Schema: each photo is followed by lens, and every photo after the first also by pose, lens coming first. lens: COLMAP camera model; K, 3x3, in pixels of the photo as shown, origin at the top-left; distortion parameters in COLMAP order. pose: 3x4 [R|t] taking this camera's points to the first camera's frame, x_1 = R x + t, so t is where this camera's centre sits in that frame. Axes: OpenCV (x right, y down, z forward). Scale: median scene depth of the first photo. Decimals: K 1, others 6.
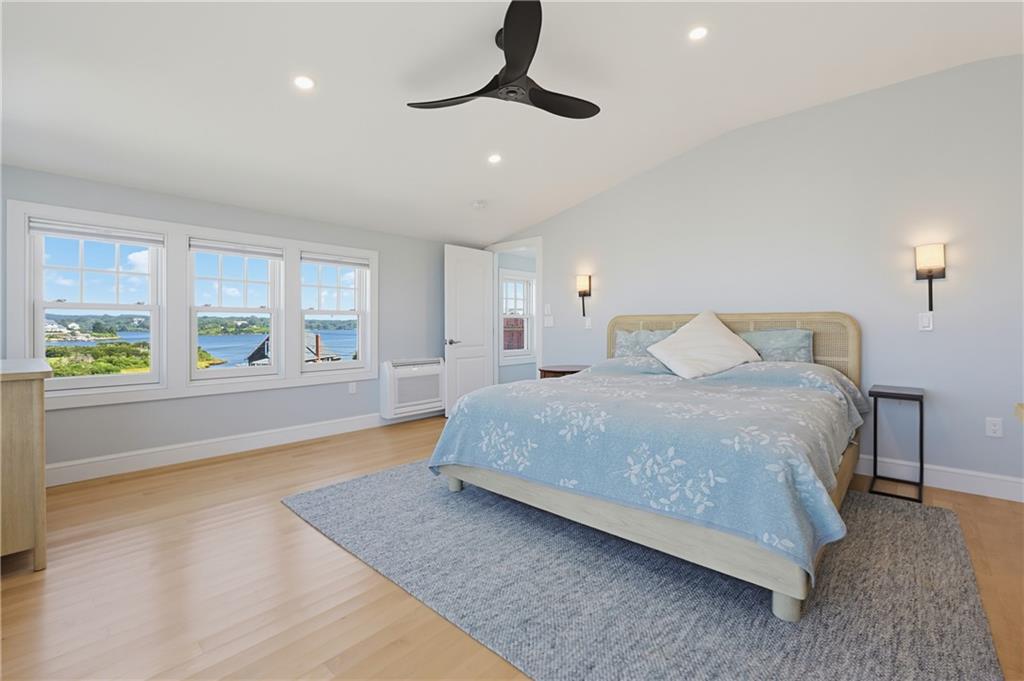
lens RADIAL K [[432.4, 0, 520.3], [0, 432.4, 330.0], [0, 0, 1]] dist [-0.002695, -0.000120]
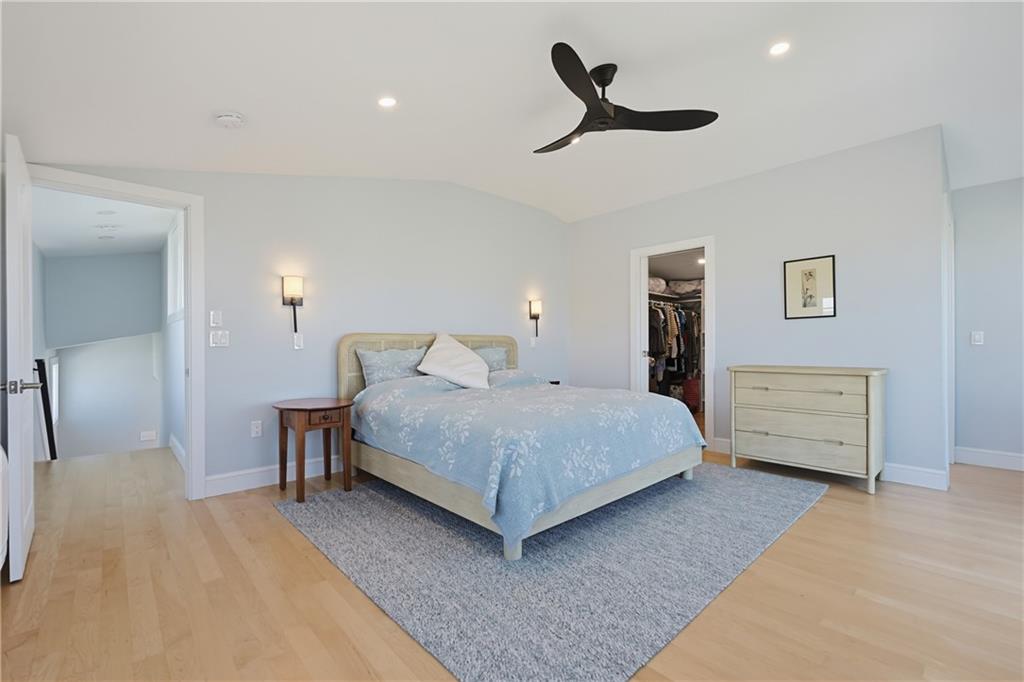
lens RADIAL K [[446.3, 0, 512.0], [0, 446.3, 341.0], [0, 0, 1]] dist [0.080382, -0.000046]
pose [[0.093079, 0.004617, 0.995648, -0.949387], [0.009909, 0.999935, -0.005564, -0.014548], [-0.995609, 0.010384, 0.093027, 0.905320]]
